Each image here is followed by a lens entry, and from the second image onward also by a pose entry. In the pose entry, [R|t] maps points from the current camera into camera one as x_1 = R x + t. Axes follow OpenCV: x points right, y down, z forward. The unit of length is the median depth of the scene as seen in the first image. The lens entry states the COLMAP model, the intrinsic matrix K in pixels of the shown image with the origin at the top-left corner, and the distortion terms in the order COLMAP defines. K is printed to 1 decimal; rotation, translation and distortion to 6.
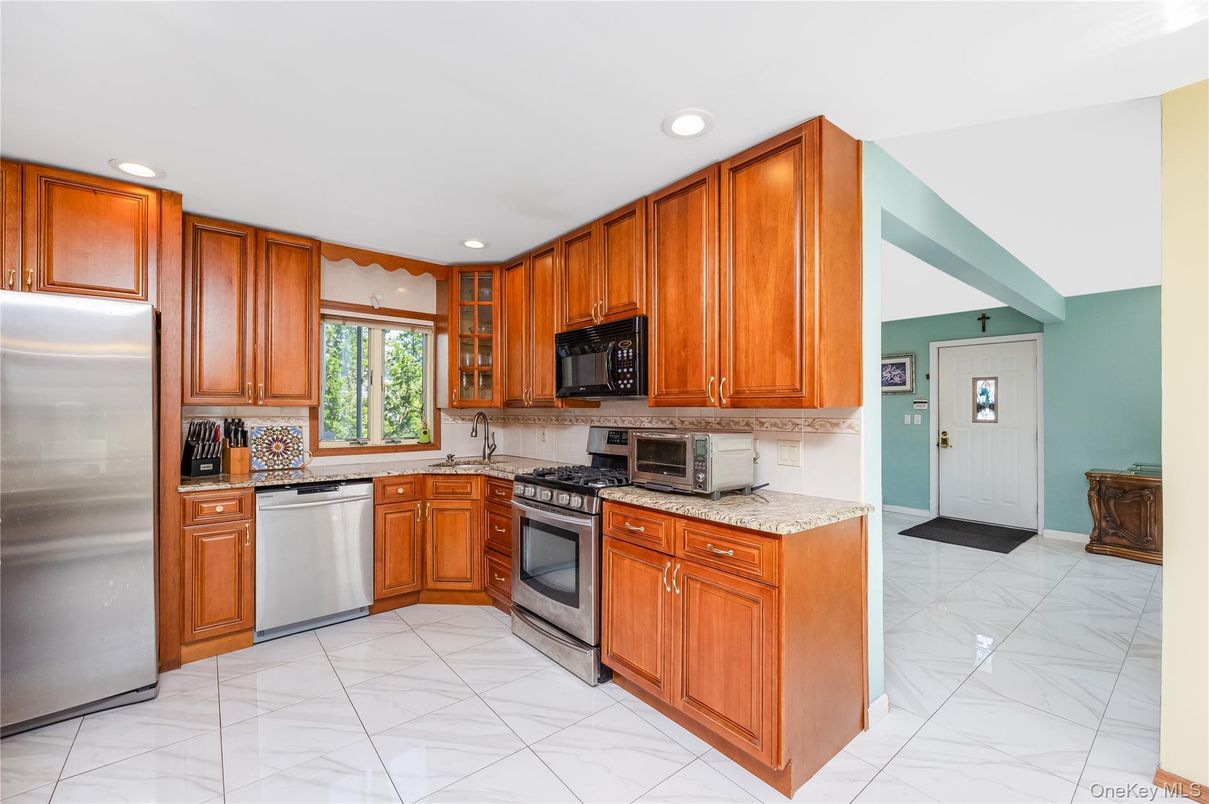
lens RADIAL K [[493.9, 0, 609.2], [0, 493.9, 406.2], [0, 0, 1]] dist [-0.012724, -0.000137]
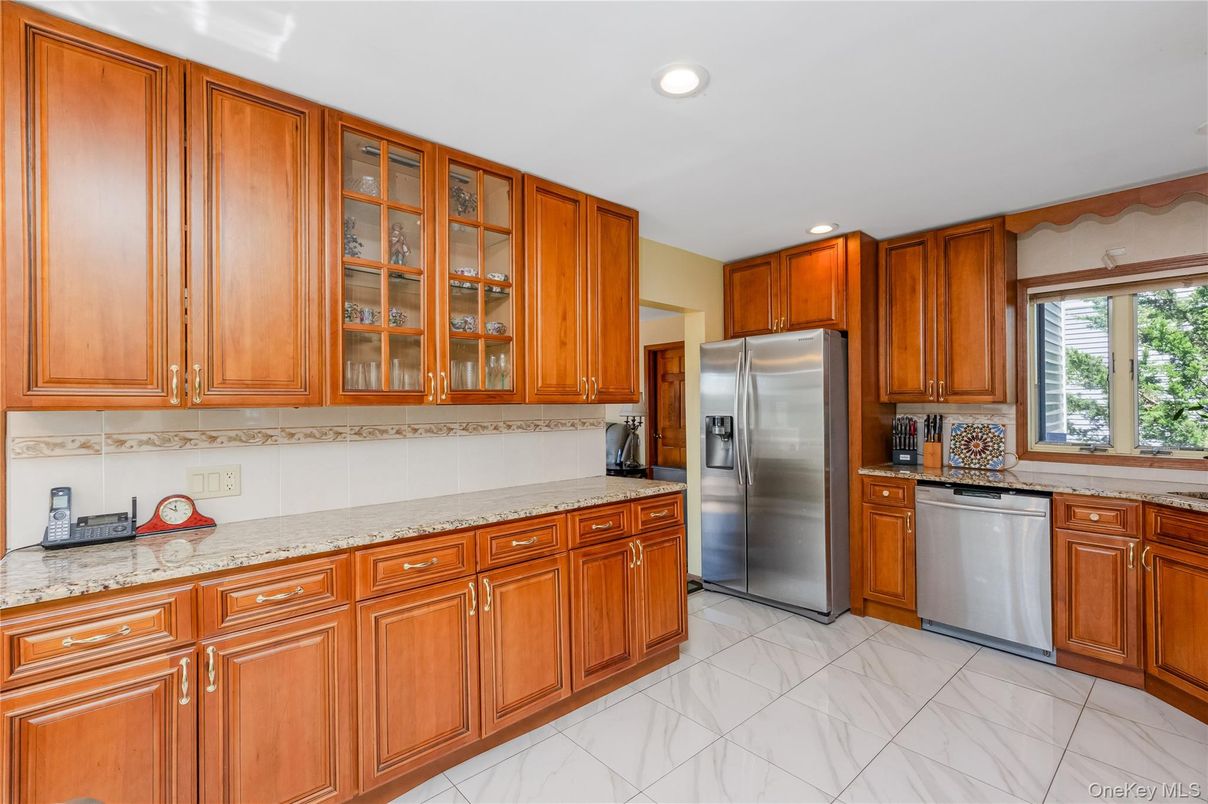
lens RADIAL K [[524.4, 0, 603.3], [0, 524.4, 404.3], [0, 0, 1]] dist [-0.012444, 0.000578]
pose [[0.022418, -0.003618, -0.999742, 0.333350], [0.009573, 0.999948, -0.003404, -0.000186], [0.999703, -0.009495, 0.022452, 0.255661]]
